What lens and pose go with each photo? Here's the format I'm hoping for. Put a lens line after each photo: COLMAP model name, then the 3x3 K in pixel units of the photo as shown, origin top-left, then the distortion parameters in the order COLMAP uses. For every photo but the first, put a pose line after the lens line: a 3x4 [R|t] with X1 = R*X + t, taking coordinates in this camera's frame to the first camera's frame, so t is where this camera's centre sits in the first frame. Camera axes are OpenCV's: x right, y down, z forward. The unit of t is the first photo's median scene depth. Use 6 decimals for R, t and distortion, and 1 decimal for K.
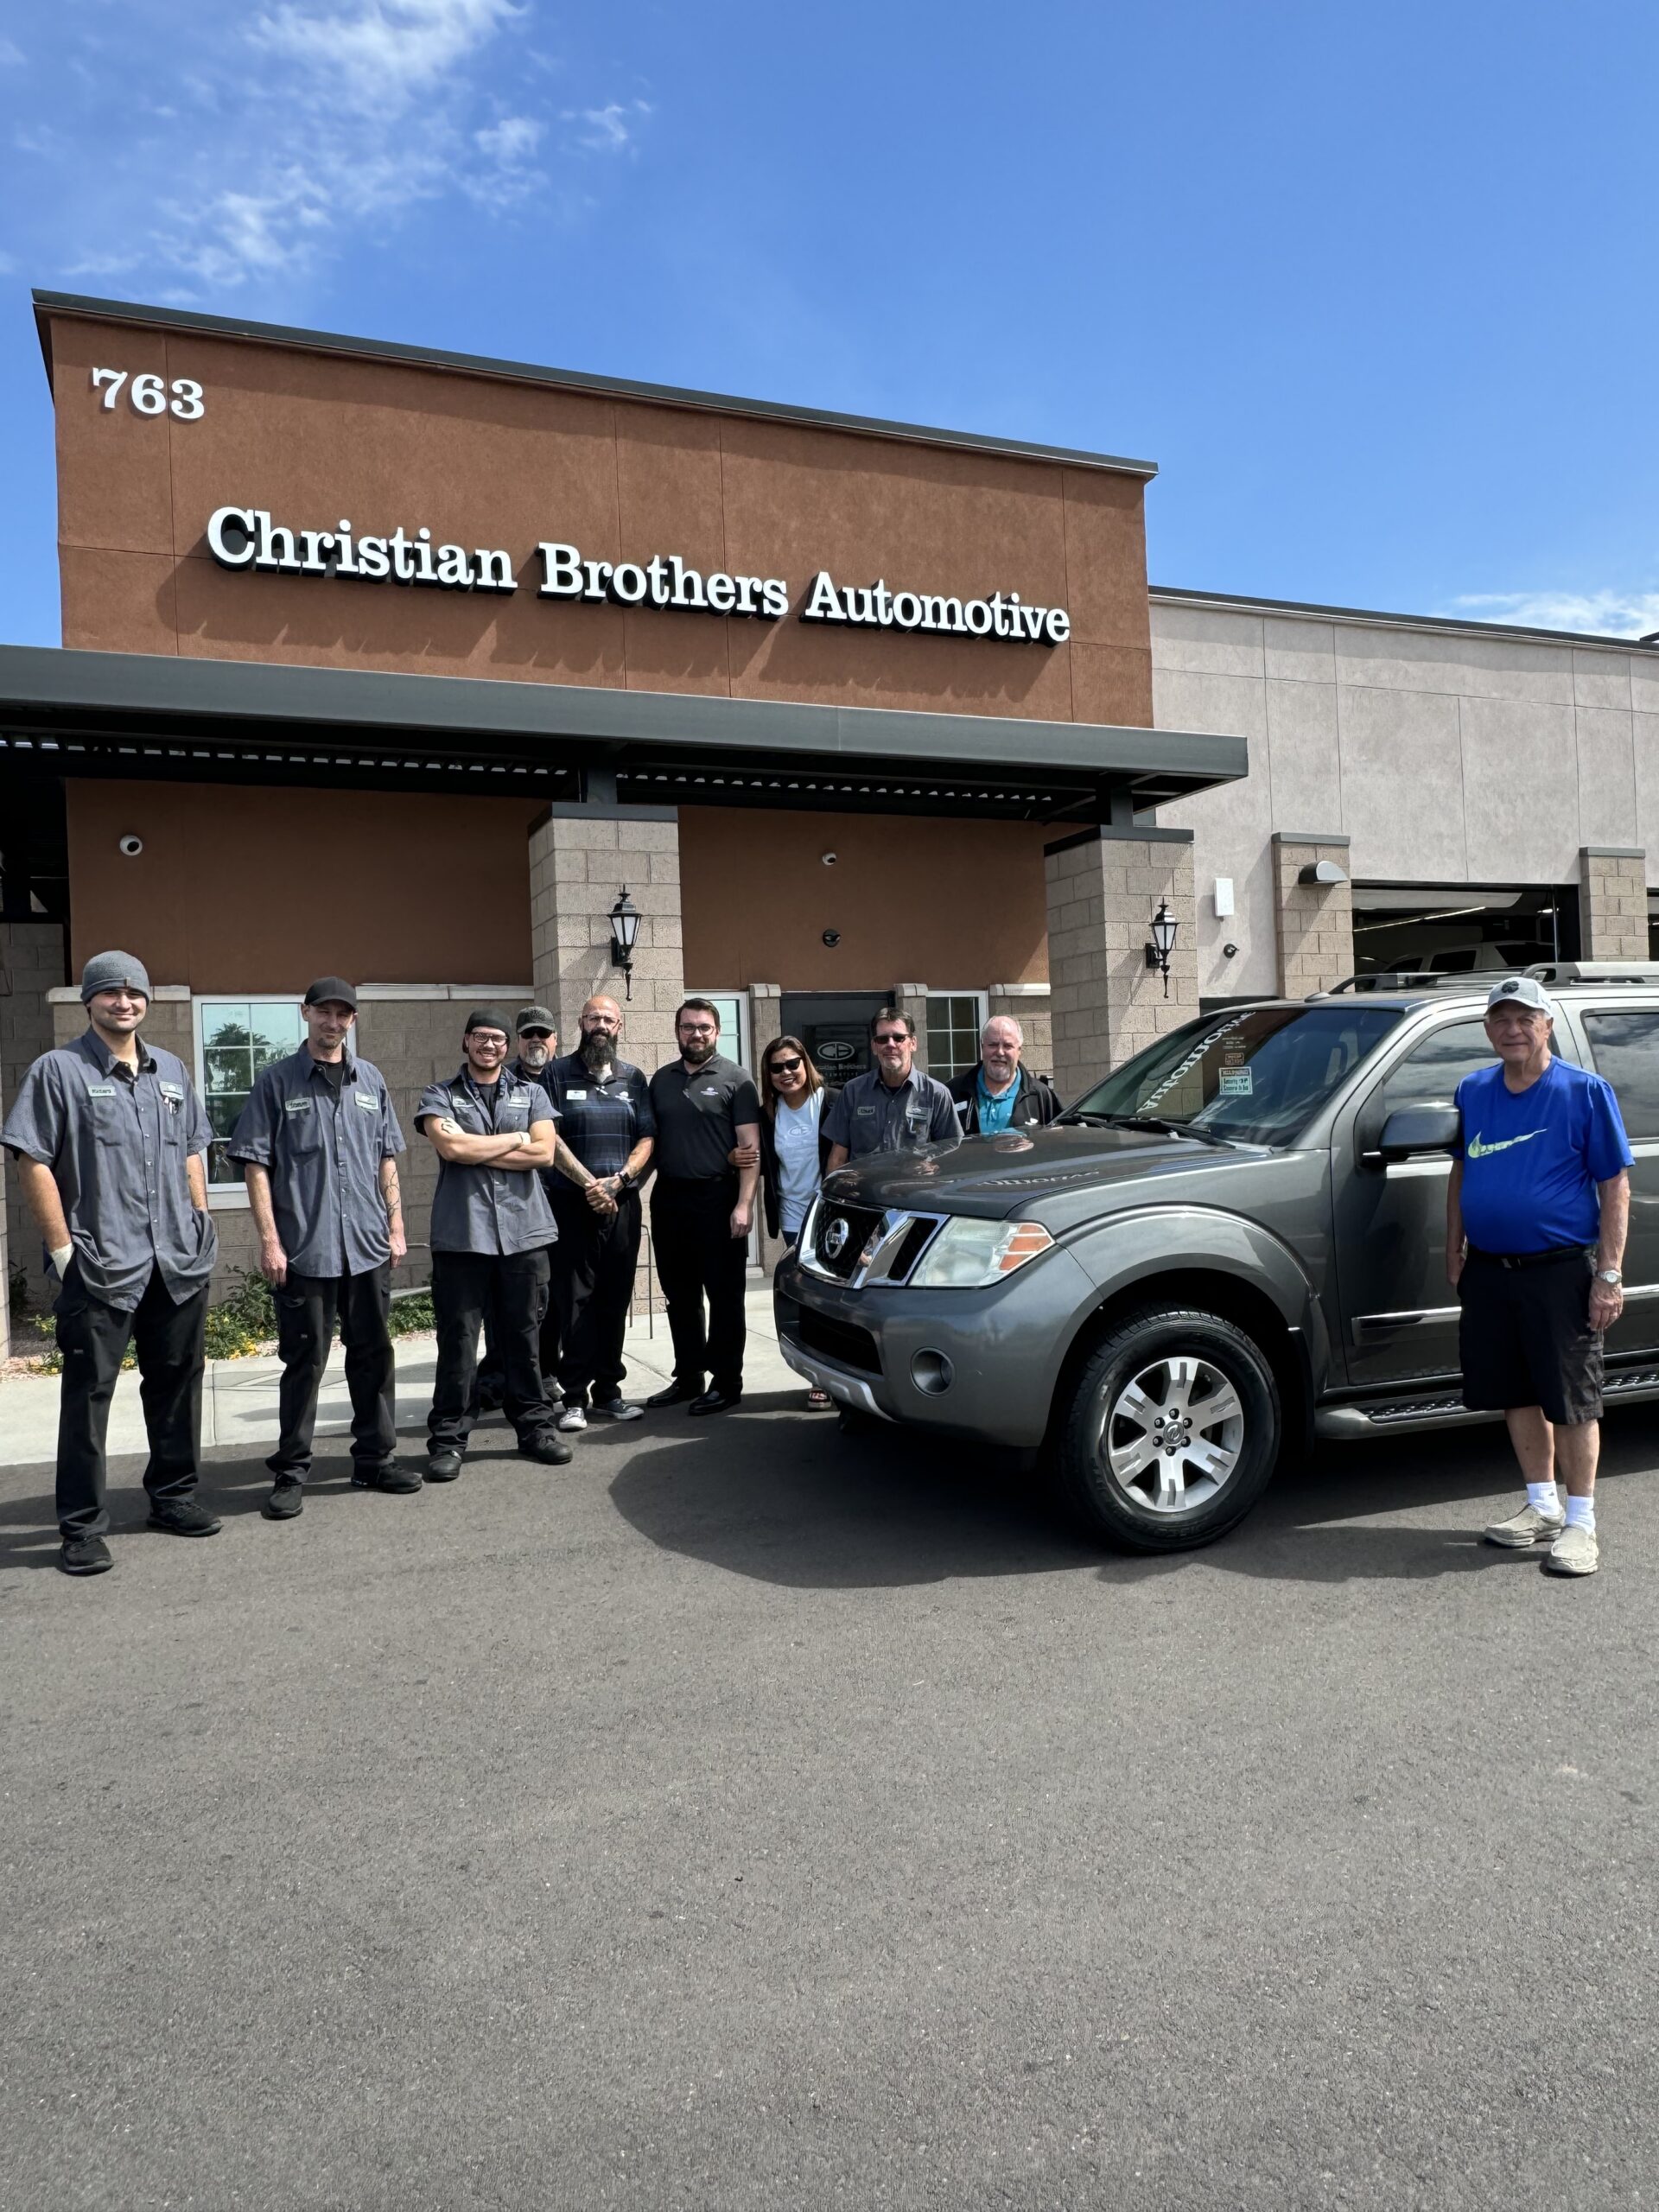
lens RADIAL K [[1497.4, 0, 829.5], [0, 1497.4, 1106.0], [0, 0, 1]] dist [-0.005061, 0.003333]
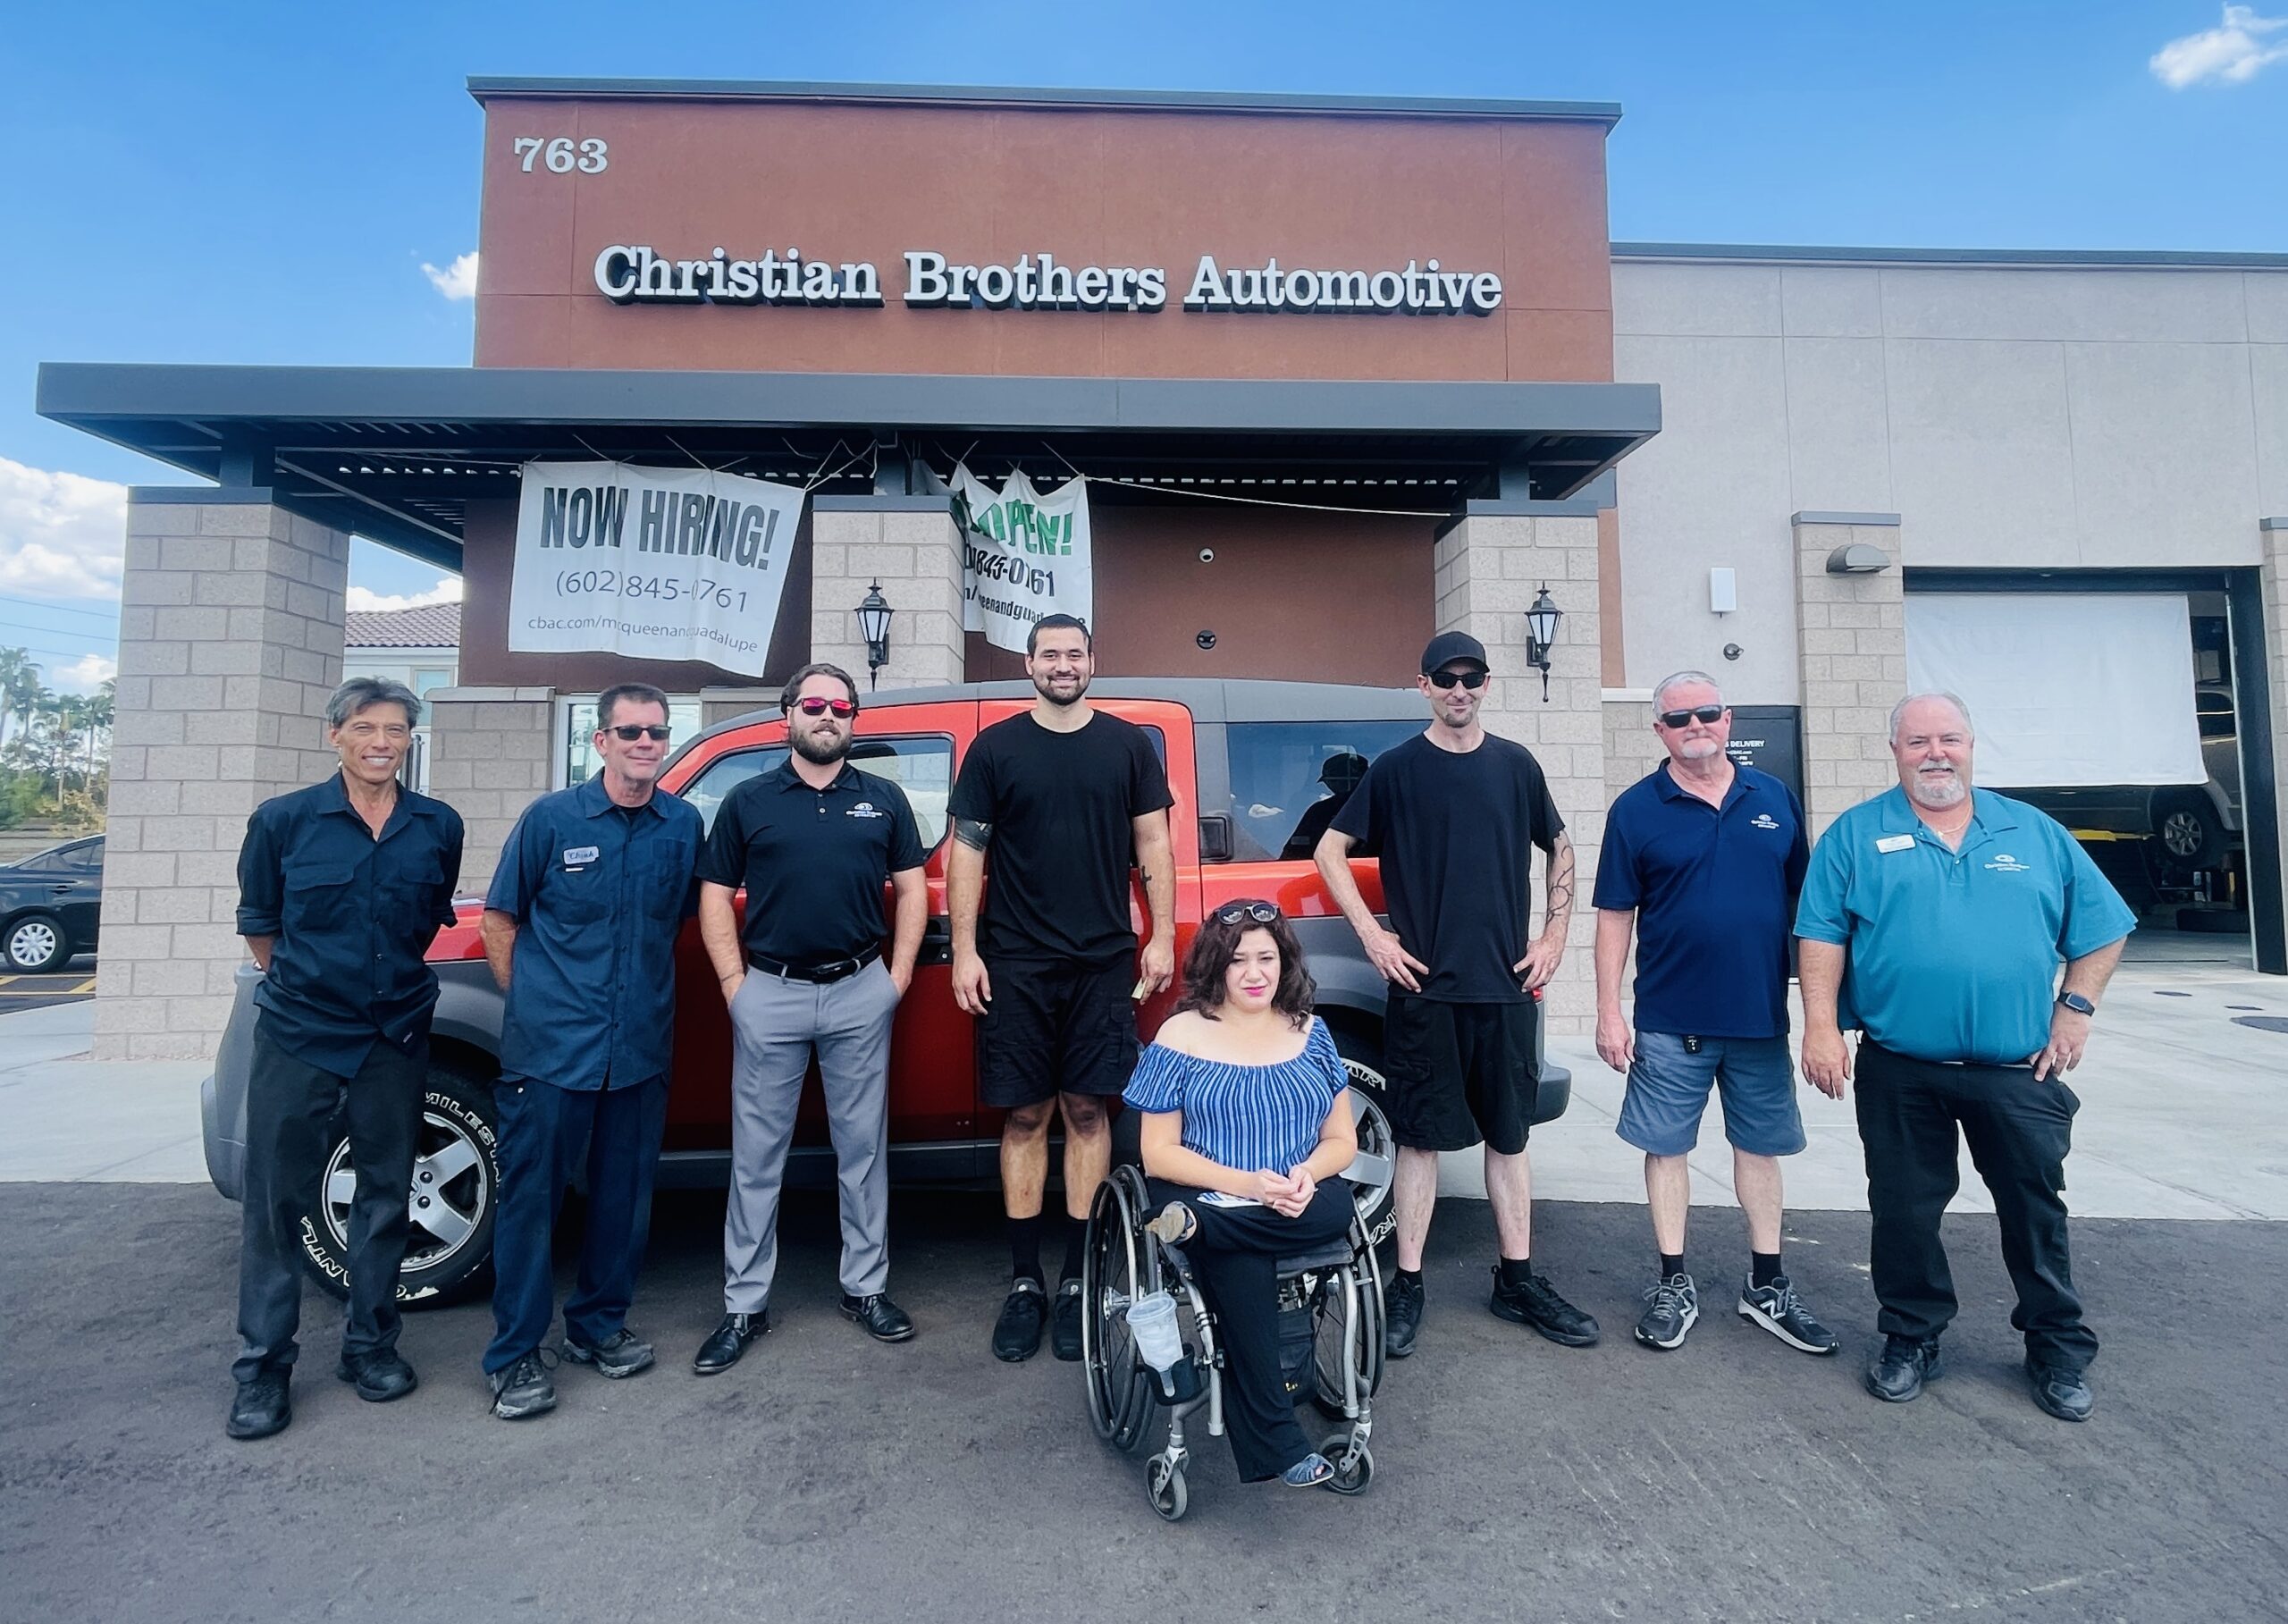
lens RADIAL K [[1259.1, 0, 1176.8], [0, 1259.1, 719.2], [0, 0, 1]] dist [0.021523, -0.037482]
pose [[0.941667, 0.005994, -0.336493, 0.268203], [-0.030002, 0.997356, -0.066192, -0.010776], [0.335206, 0.072426, 0.939357, 0.281453]]
